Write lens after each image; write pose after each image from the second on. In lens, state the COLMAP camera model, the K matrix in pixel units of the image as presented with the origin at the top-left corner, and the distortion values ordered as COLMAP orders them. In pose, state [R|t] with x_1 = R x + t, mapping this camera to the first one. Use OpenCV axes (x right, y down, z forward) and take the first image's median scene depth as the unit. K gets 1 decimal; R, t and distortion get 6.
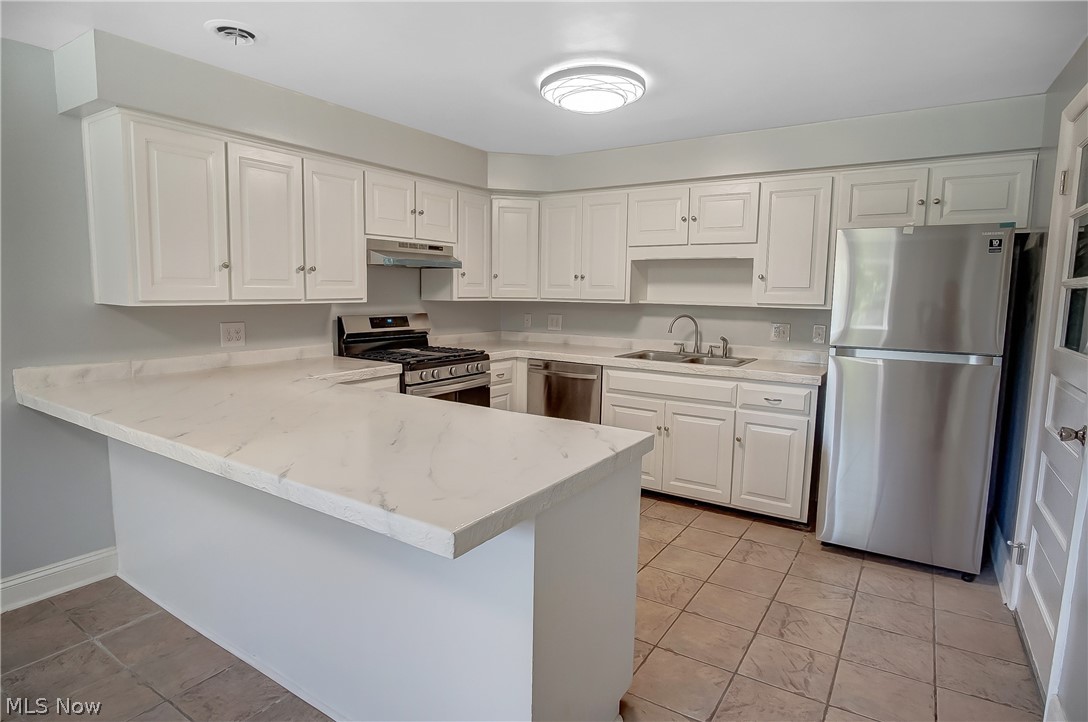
lens RADIAL K [[586.3, 0, 542.2], [0, 586.3, 360.0], [0, 0, 1]] dist [-0.025578, 0.004131]
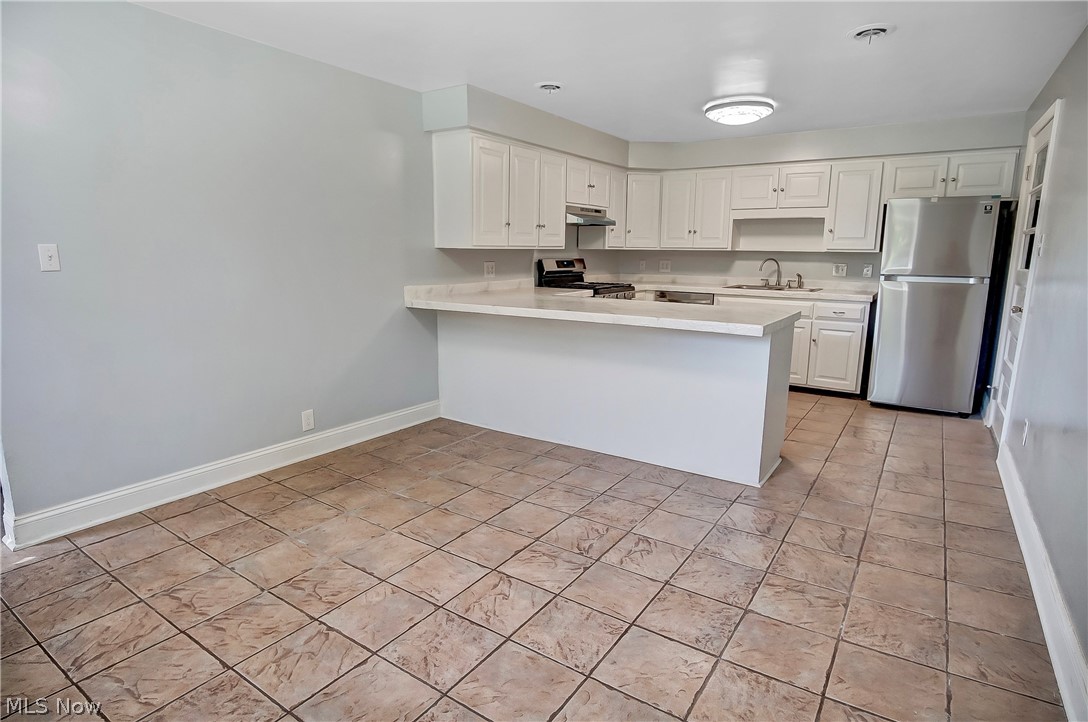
lens RADIAL K [[586.3, 0, 542.5], [0, 586.3, 358.1], [0, 0, 1]] dist [-0.025578, 0.004131]
pose [[0.999887, -0.004097, -0.014478, -0.338920], [0.005025, 0.997897, 0.064630, 0.081612], [0.014183, -0.064696, 0.997804, -0.503954]]
